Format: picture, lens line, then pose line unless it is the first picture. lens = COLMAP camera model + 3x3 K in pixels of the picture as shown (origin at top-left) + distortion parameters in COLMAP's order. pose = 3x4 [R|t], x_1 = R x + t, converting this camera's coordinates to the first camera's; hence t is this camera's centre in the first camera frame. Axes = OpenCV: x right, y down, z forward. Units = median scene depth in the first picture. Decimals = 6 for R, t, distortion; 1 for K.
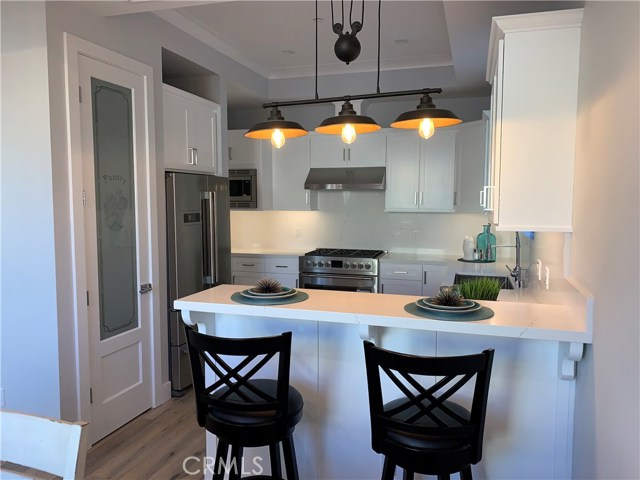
lens RADIAL K [[486.9, 0, 320.0], [0, 486.9, 240.0], [0, 0, 1]] dist [0.030191, -0.034674]
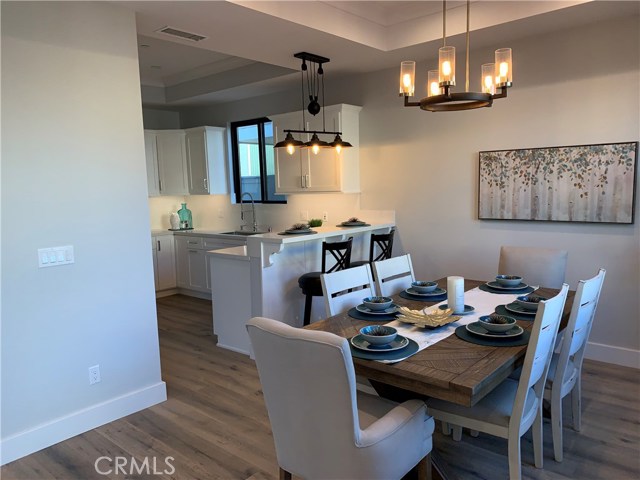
lens RADIAL K [[486.9, 0, 320.0], [0, 486.9, 240.0], [0, 0, 1]] dist [0.030191, -0.034674]
pose [[0.406763, -0.122140, 0.905332, -1.773273], [0.108243, 0.990484, 0.084995, -0.006408], [-0.907098, 0.063423, 0.416114, 0.132358]]
